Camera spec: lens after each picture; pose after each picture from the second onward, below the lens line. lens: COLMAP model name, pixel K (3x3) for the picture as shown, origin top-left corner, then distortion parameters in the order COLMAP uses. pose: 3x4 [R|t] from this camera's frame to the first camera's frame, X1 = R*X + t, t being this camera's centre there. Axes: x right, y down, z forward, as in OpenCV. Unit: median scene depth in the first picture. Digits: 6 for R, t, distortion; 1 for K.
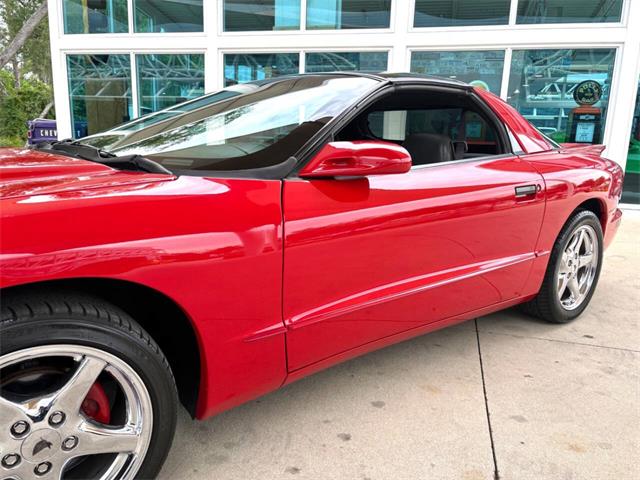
lens RADIAL K [[487.0, 0, 320.0], [0, 487.0, 240.0], [0, 0, 1]] dist [0.011620, 0.004746]
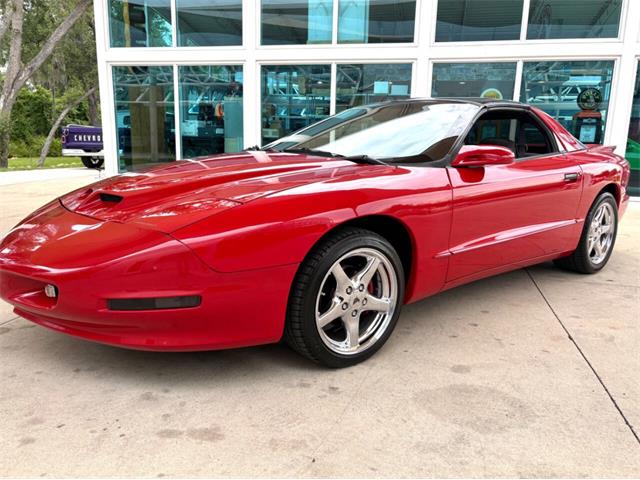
lens RADIAL K [[495.6, 0, 320.0], [0, 495.6, 240.0], [0, 0, 1]] dist [0.015093, 0.002998]
pose [[0.999729, -0.012071, 0.019904, -0.288311], [0.012208, 0.999903, -0.006761, 0.071474], [-0.019820, 0.007002, 0.999779, -0.386141]]
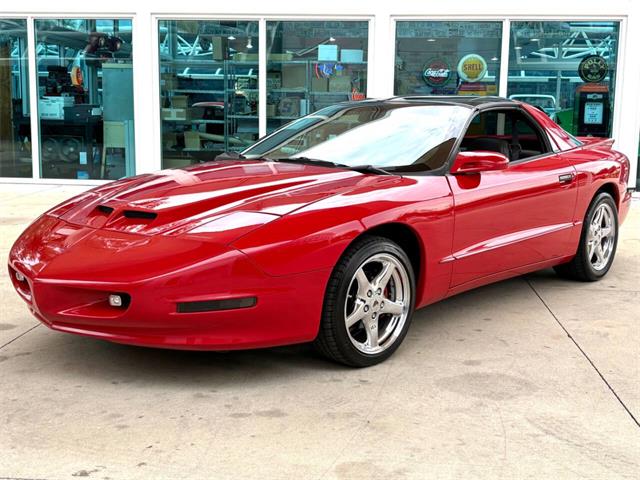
lens RADIAL K [[794.4, 0, 321.7], [0, 794.4, 232.6], [0, 0, 1]] dist [0.175835, -0.746814]
pose [[0.985453, -0.043344, 0.164330, -0.519725], [0.051628, 0.997584, -0.046476, 0.100417], [-0.161919, 0.054283, 0.985310, -0.919633]]
